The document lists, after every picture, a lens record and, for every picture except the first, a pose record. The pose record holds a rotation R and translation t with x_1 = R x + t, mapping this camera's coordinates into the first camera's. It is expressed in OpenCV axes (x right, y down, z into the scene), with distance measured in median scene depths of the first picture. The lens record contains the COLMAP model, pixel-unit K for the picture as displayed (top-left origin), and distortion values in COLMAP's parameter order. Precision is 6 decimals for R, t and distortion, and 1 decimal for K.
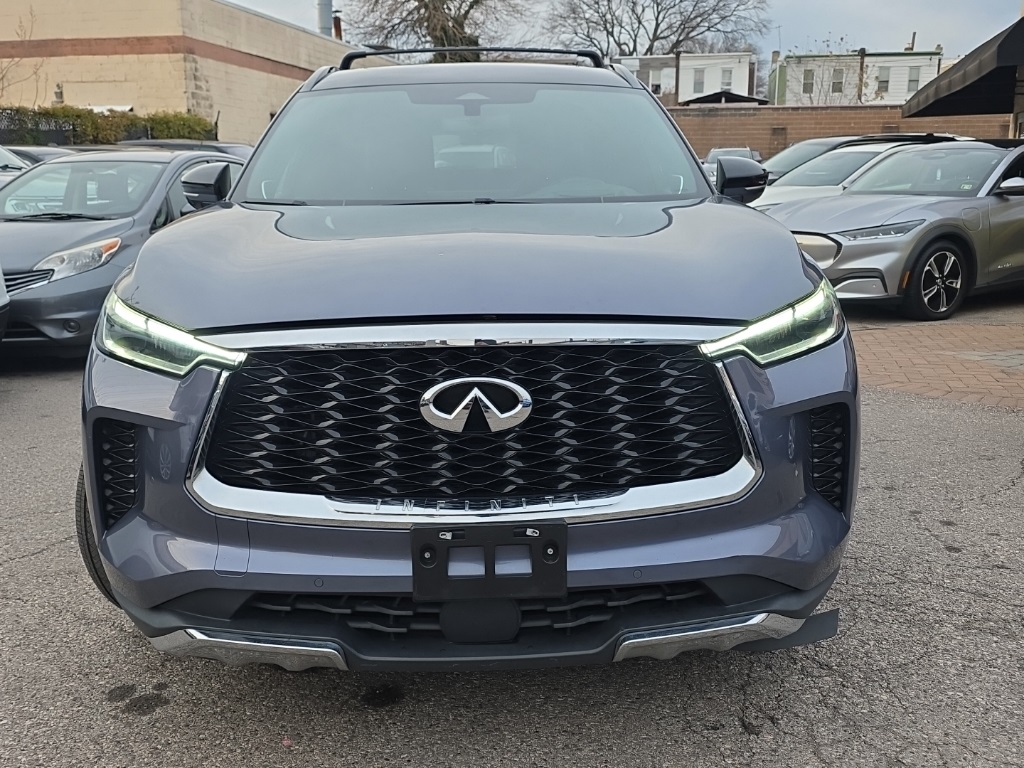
lens RADIAL K [[1016.9, 0, 509.1], [0, 1016.9, 381.0], [0, 0, 1]] dist [0.033734, 0.000000]
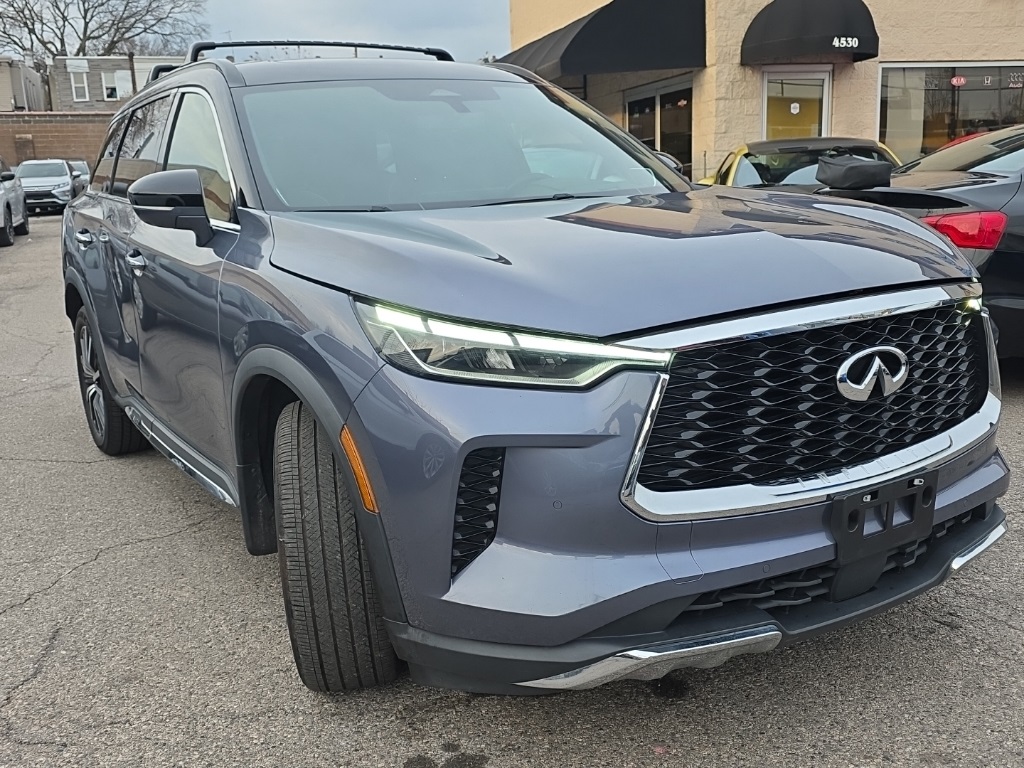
lens RADIAL K [[1016.9, 0, 502.8], [0, 1016.9, 389.1], [0, 0, 1]] dist [0.033734, 0.000000]
pose [[0.872284, -0.132990, 0.470568, -0.099054], [0.131761, 0.990637, 0.035726, -0.005643], [-0.470914, 0.030839, 0.881640, 0.025681]]
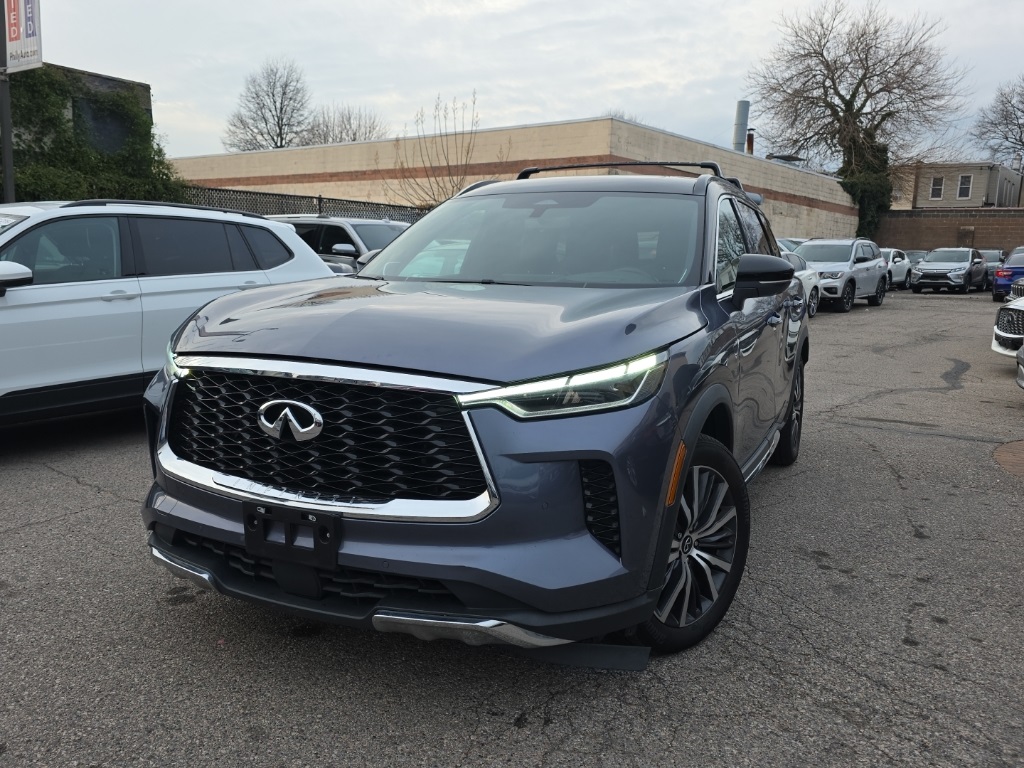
lens RADIAL K [[846.5, 0, 513.5], [0, 846.5, 379.8], [0, 0, 1]] dist [0.051160, -0.041126]
pose [[0.887645, 0.093961, -0.450842, 0.085546], [-0.121817, 0.992001, -0.033094, -0.003381], [0.444126, 0.084296, 0.891990, 0.009610]]
